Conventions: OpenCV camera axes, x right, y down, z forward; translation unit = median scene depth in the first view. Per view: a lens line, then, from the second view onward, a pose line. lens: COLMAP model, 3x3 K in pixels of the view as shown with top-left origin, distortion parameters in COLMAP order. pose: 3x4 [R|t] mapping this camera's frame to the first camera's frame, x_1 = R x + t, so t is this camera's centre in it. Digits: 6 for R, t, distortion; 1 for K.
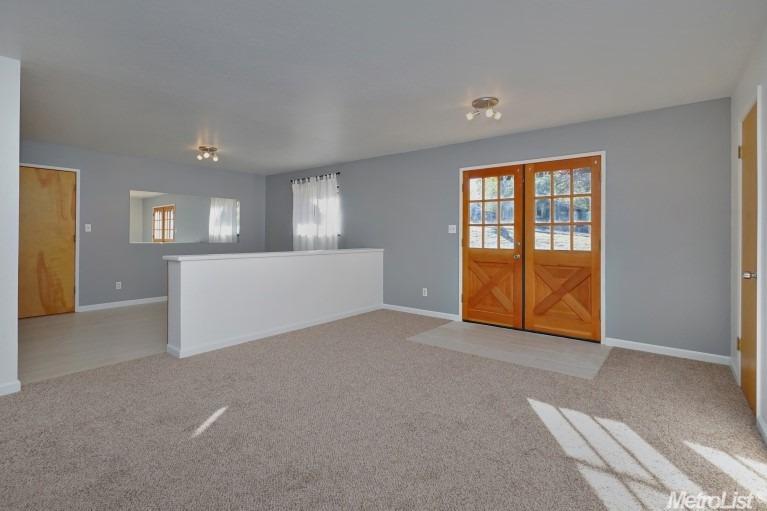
lens RADIAL K [[361.4, 0, 391.6], [0, 361.4, 229.1], [0, 0, 1]] dist [-0.000855, 0.000229]
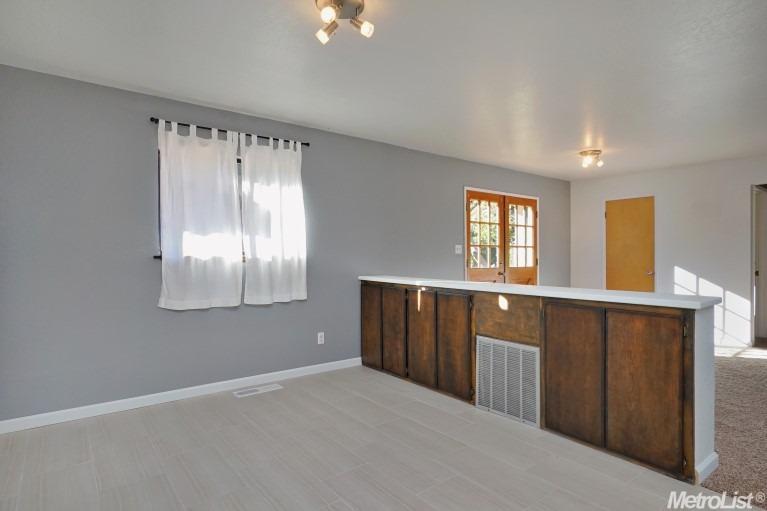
lens RADIAL K [[410.6, 0, 384.2], [0, 410.6, 254.0], [0, 0, 1]] dist [0.000934, -0.000510]
pose [[0.263879, -0.000162, 0.964556, -0.960106], [-0.015234, 0.999875, 0.004335, 0.010952], [-0.964435, -0.015838, 0.263843, 0.951544]]
